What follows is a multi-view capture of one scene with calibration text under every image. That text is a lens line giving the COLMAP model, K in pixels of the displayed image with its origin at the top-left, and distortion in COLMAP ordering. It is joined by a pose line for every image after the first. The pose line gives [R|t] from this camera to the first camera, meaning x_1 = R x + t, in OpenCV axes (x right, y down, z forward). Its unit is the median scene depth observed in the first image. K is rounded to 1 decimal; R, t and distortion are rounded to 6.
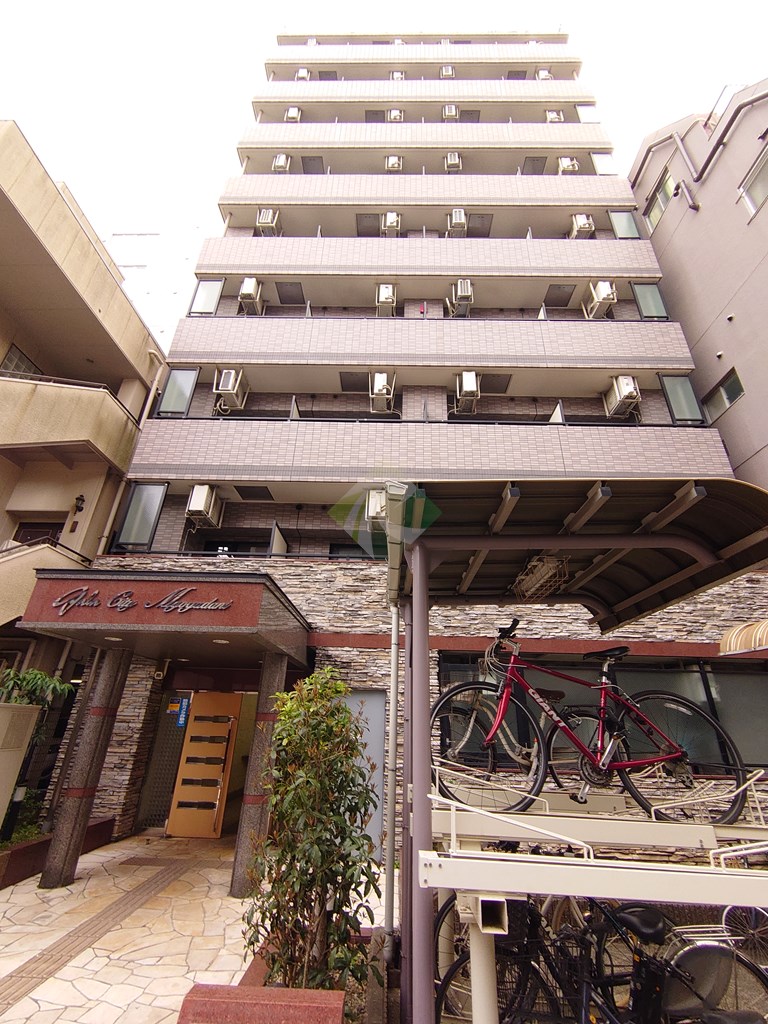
lens RADIAL K [[437.8, 0, 383.5], [0, 437.8, 511.4], [0, 0, 1]] dist [0.001291, -0.001789]
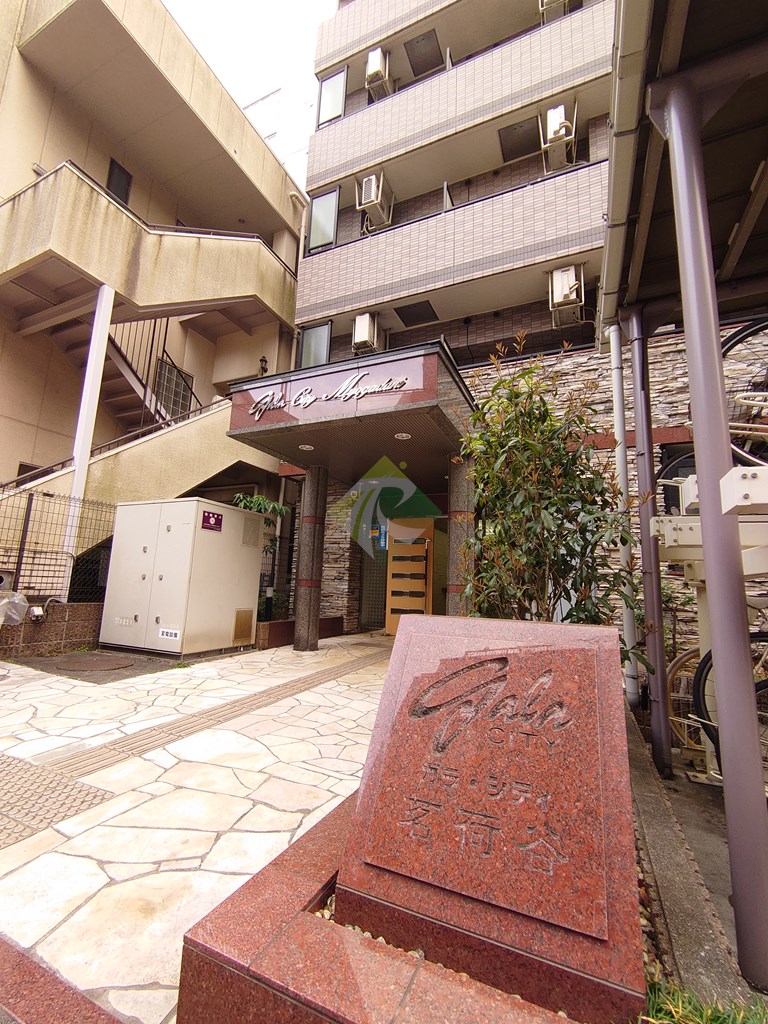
lens RADIAL K [[437.8, 0, 384.1], [0, 437.8, 510.7], [0, 0, 1]] dist [0.001291, -0.001789]
pose [[0.918526, -0.061638, -0.390527, -0.027934], [0.162069, 0.959668, 0.229721, 0.135997], [0.360616, -0.274297, 0.891469, 0.055817]]
